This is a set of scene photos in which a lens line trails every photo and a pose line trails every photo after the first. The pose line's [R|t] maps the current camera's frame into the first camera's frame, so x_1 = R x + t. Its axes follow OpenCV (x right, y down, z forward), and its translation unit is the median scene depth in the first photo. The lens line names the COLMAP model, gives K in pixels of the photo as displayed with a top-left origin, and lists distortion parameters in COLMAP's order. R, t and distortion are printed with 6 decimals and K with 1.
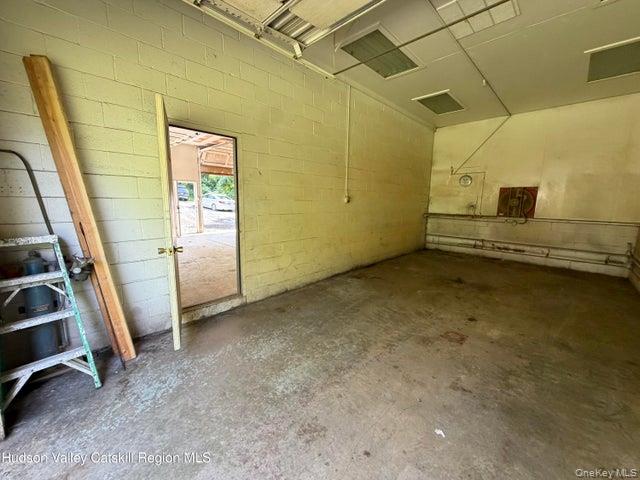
lens RADIAL K [[258.9, 0, 317.3], [0, 258.9, 239.8], [0, 0, 1]] dist [0.000779, 0.000162]
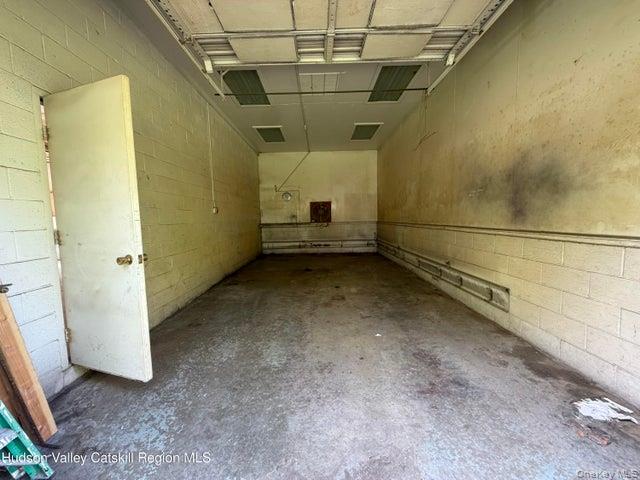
lens RADIAL K [[258.9, 0, 319.8], [0, 258.9, 240.2], [0, 0, 1]] dist [0.000779, 0.000162]
pose [[0.709344, -0.093775, 0.698597, -0.331806], [0.143254, 0.989606, -0.012620, 0.035051], [-0.690152, 0.109028, 0.715404, -0.005017]]
